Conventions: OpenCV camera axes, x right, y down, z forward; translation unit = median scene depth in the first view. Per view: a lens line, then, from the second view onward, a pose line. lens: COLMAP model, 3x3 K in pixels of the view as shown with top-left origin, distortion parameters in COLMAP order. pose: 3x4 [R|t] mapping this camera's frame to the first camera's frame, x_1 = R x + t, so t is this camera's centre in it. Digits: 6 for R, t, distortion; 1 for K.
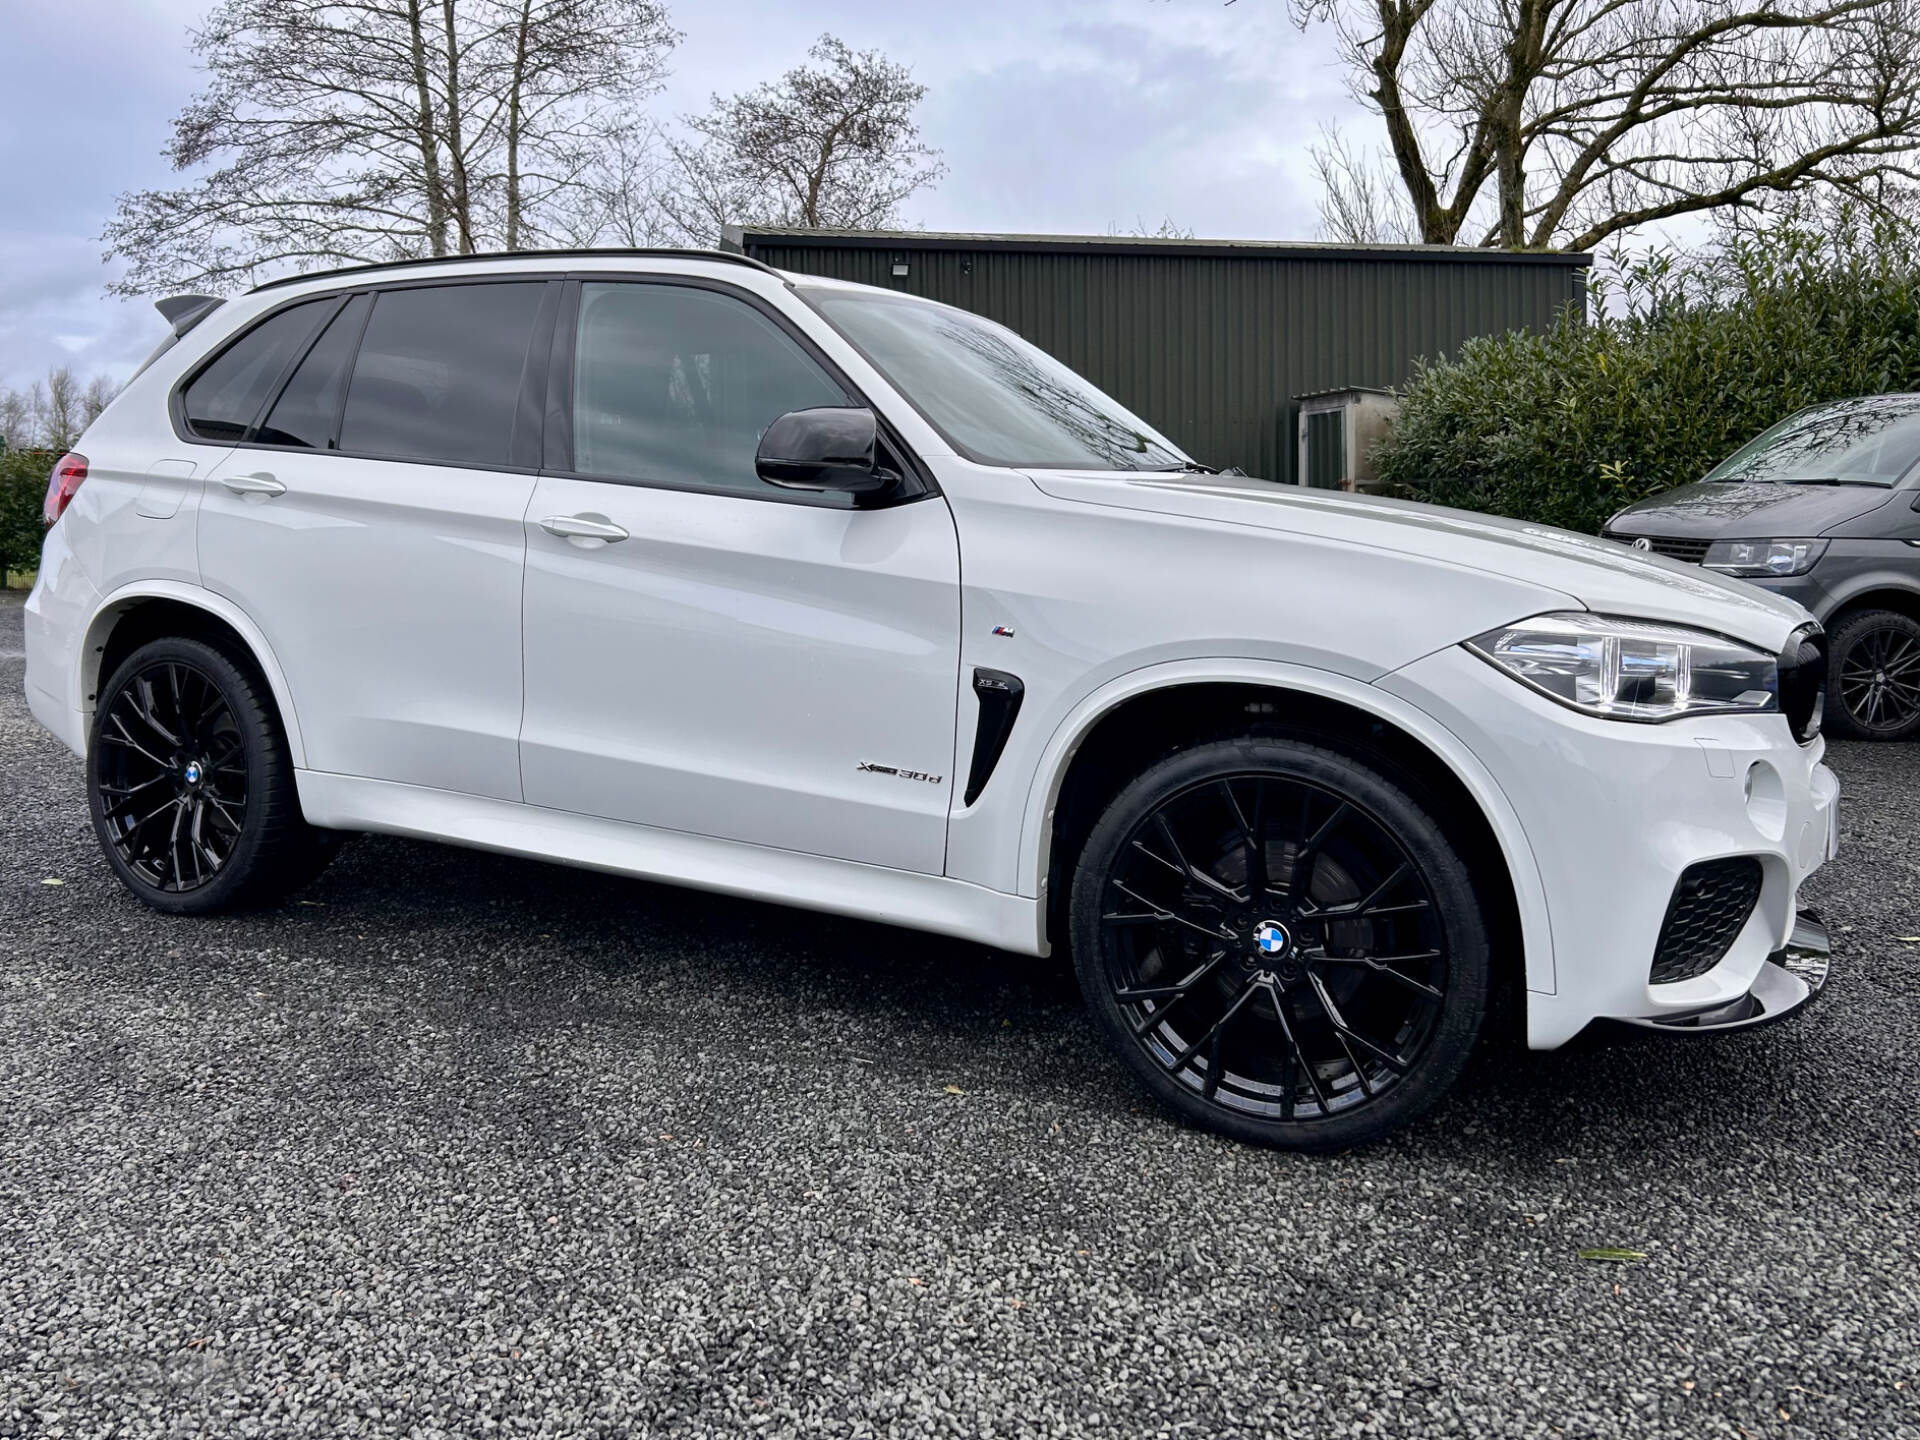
lens RADIAL K [[1443.9, 0, 967.3], [0, 1443.9, 713.3], [0, 0, 1]] dist [0.062180, -0.068206]
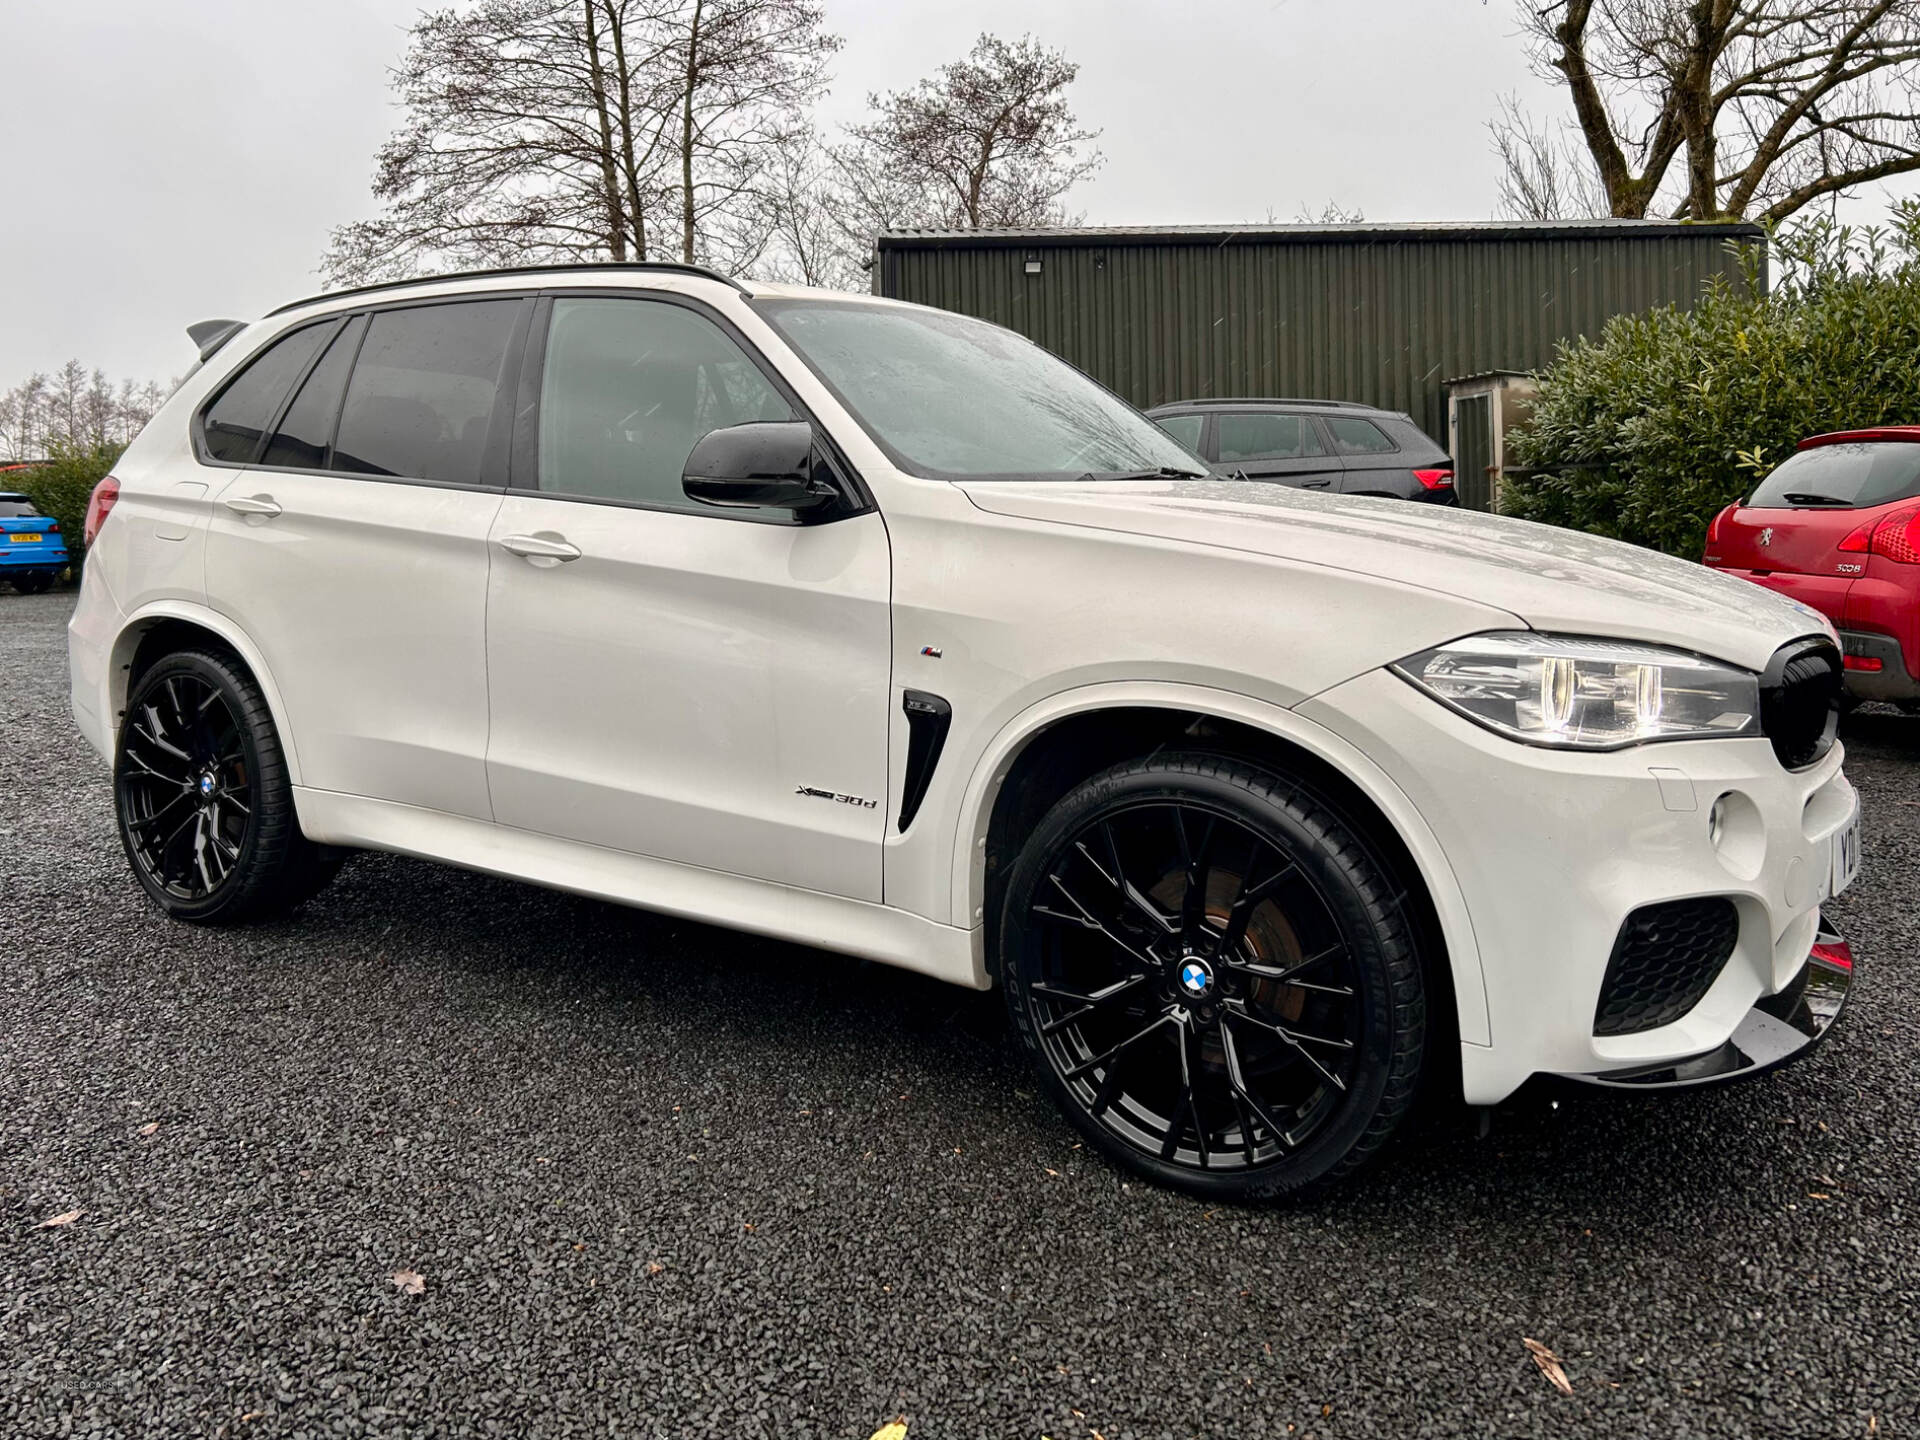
lens RADIAL K [[1490.7, 0, 942.3], [0, 1490.7, 723.8], [0, 0, 1]] dist [0.043883, -0.046933]
pose [[0.993989, -0.000074, -0.109475, 0.113766], [0.000792, 0.999978, 0.006516, -0.012312], [0.109473, -0.006563, 0.993968, 0.010583]]
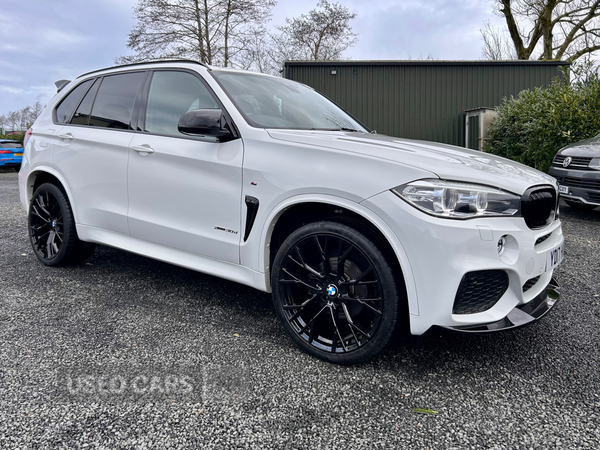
lens RADIAL K [[446.1, 0, 300.0], [0, 446.1, 225.0], [0, 0, 1]] dist [0.047842, -0.047115]
pose [[0.987508, 0.028403, -0.154989, 0.213700], [-0.024032, 0.999261, 0.030002, -0.000906], [0.155727, -0.025903, 0.987460, 0.083757]]
